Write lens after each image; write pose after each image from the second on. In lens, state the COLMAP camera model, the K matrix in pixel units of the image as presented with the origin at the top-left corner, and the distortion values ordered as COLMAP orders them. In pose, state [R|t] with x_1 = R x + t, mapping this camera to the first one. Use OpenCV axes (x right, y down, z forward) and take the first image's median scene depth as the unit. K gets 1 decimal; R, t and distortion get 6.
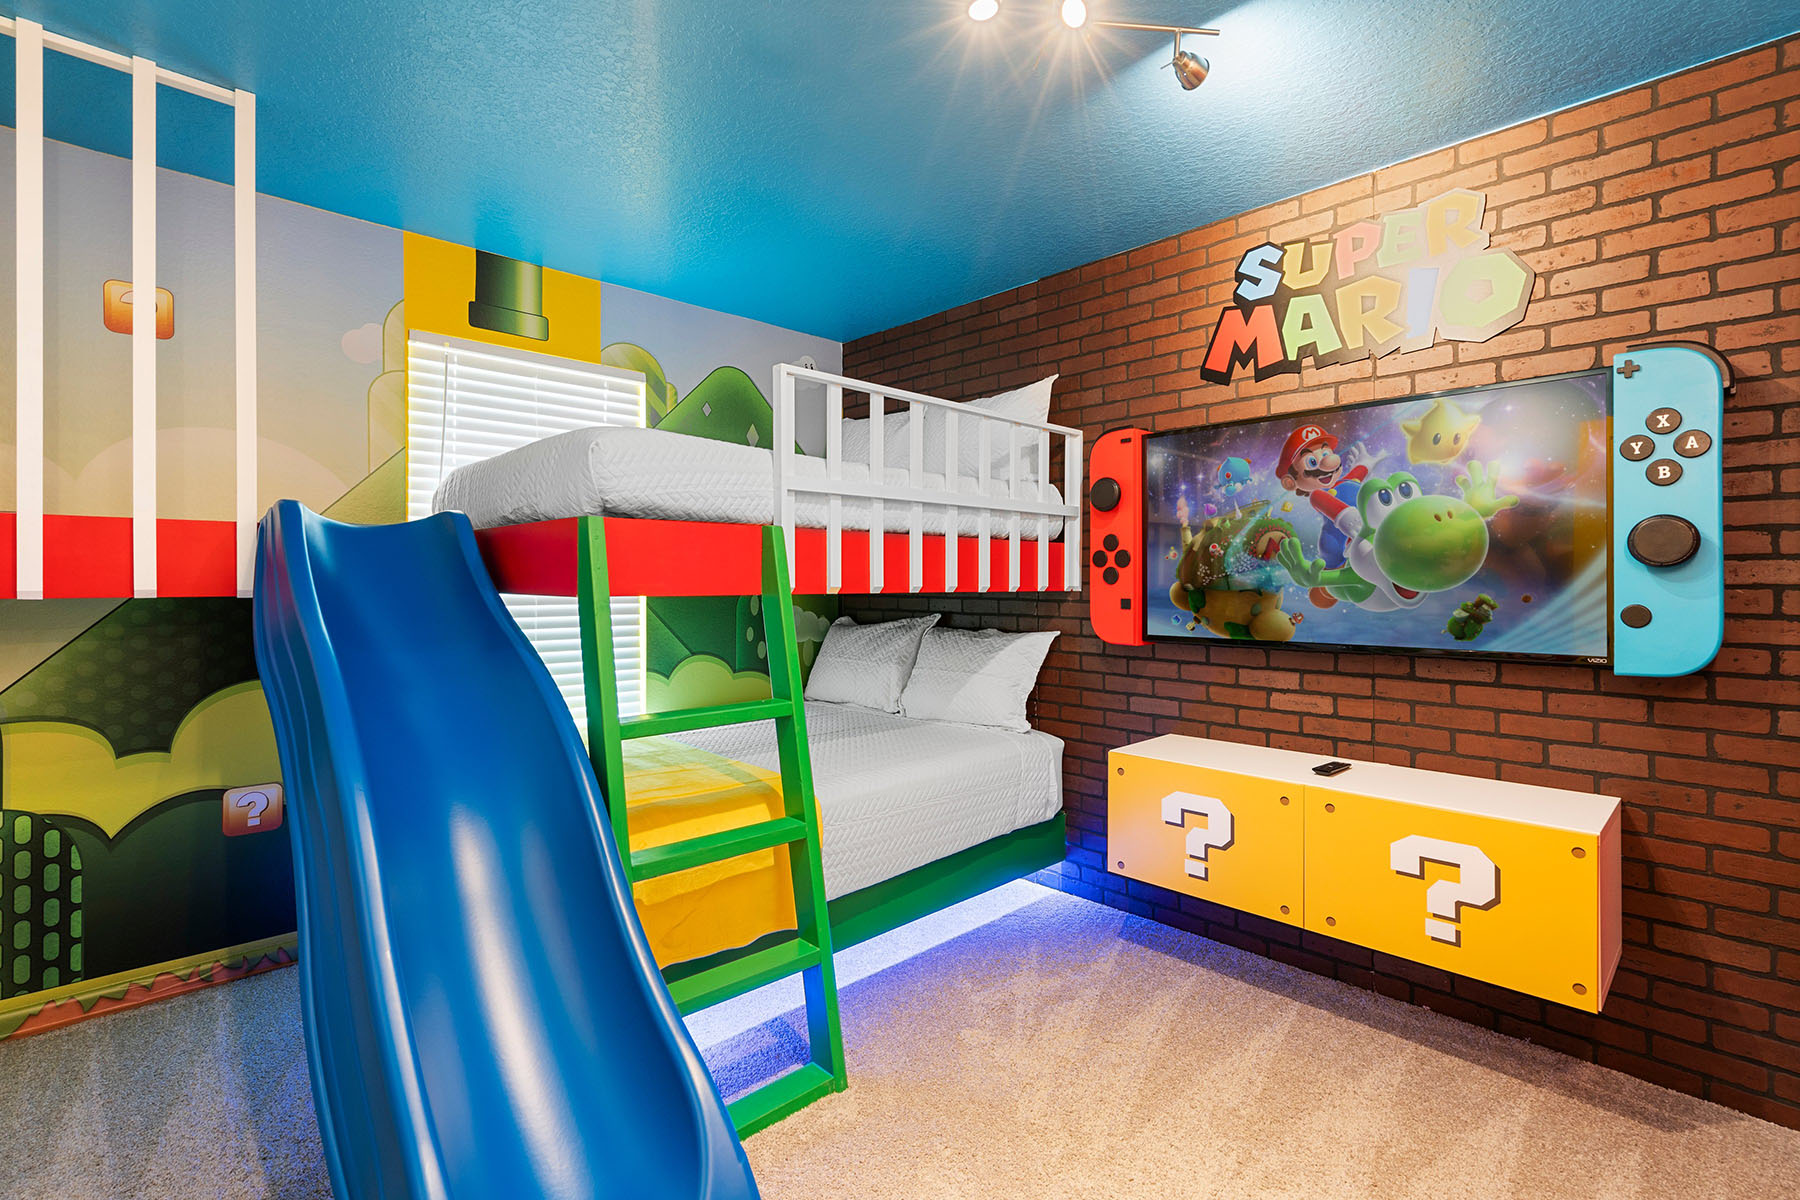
lens RADIAL K [[798.8, 0, 903.7], [0, 798.8, 586.1], [0, 0, 1]] dist [-0.031717, 0.000145]
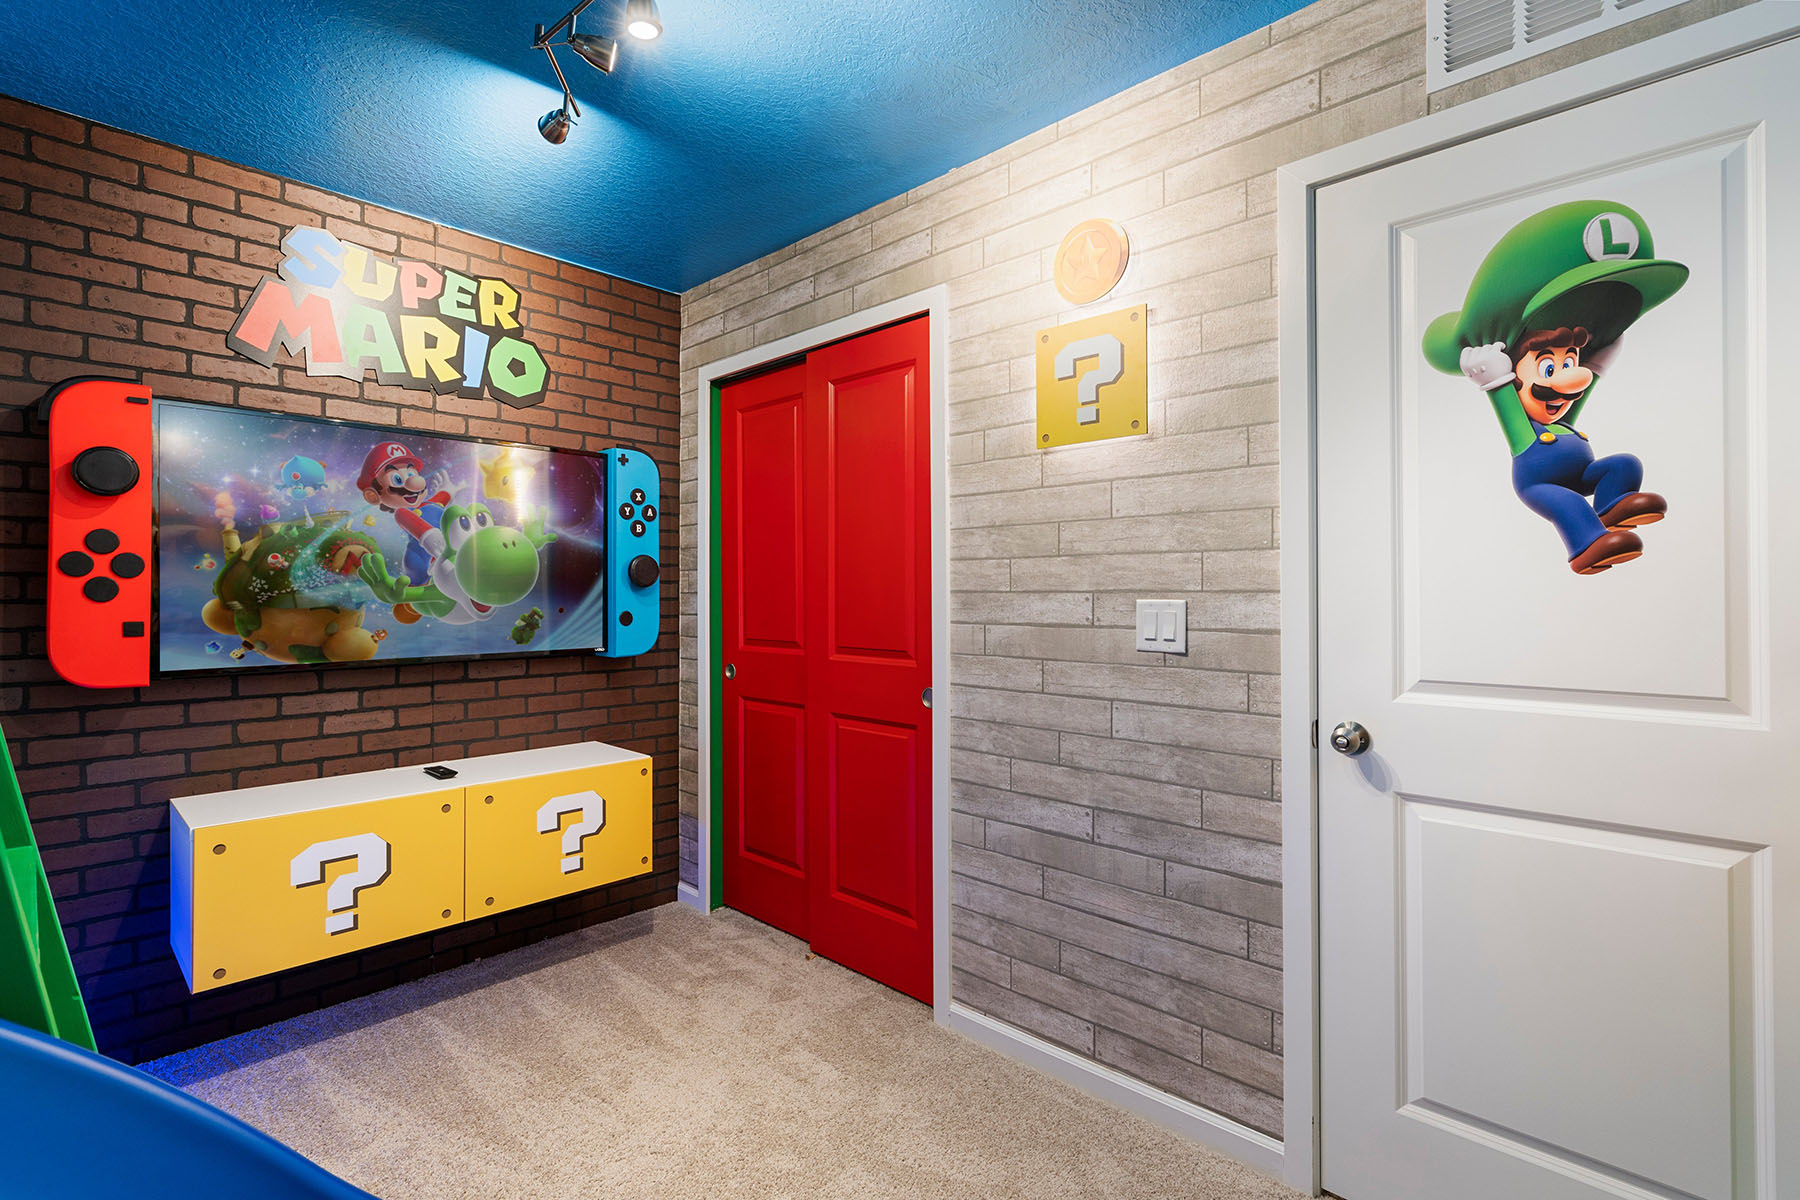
lens RADIAL K [[798.8, 0, 903.7], [0, 798.8, 586.1], [0, 0, 1]] dist [-0.031717, 0.000145]
pose [[-0.076468, 0.006142, 0.997053, -0.542437], [0.001173, 0.999981, -0.006070, -0.013581], [-0.997071, 0.000705, -0.076474, 0.432459]]
